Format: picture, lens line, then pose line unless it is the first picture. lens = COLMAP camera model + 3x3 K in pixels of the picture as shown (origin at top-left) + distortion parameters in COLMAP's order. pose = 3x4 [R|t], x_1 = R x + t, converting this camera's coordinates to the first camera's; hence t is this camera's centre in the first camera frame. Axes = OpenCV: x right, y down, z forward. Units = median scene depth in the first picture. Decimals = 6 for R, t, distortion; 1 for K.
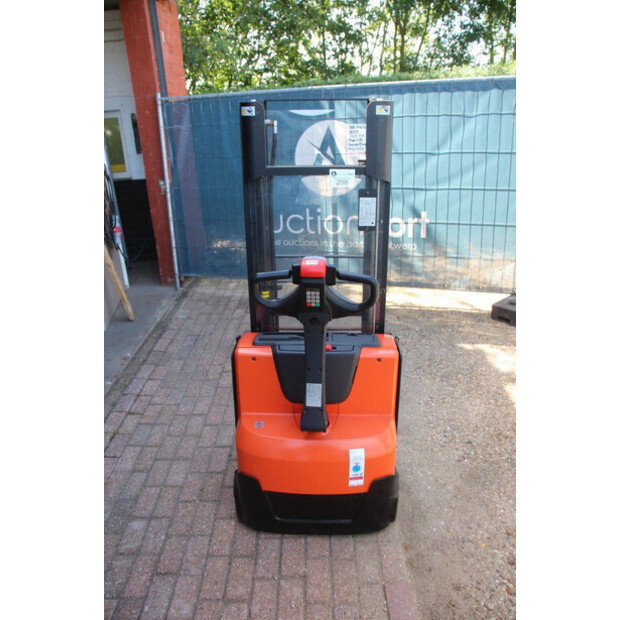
lens RADIAL K [[506.5, 0, 310.0], [0, 506.5, 310.0], [0, 0, 1]] dist [-0.168346, 0.134779]
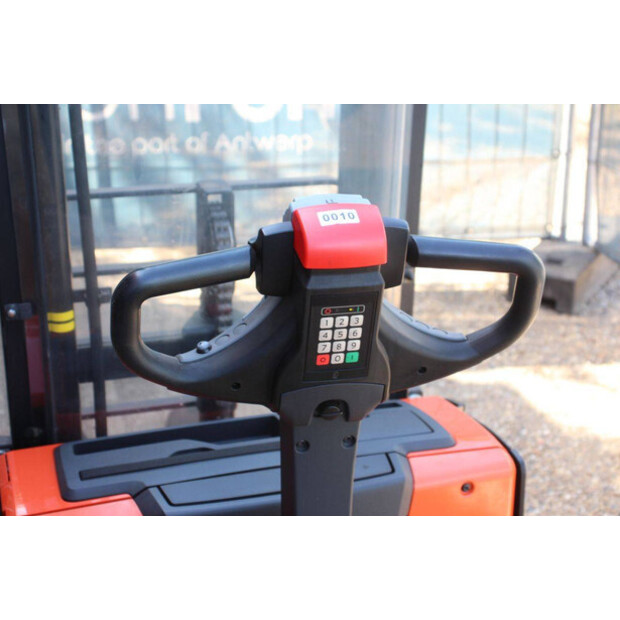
lens RADIAL K [[1062.8, 0, 310.0], [0, 1062.8, 310.0], [0, 0, 1]] dist [0.361922, 0.021960]
pose [[0.943529, -0.101593, 0.315329, -0.170068], [0.094375, 0.994807, 0.038118, -0.053783], [-0.317564, -0.006206, 0.948216, 0.348714]]
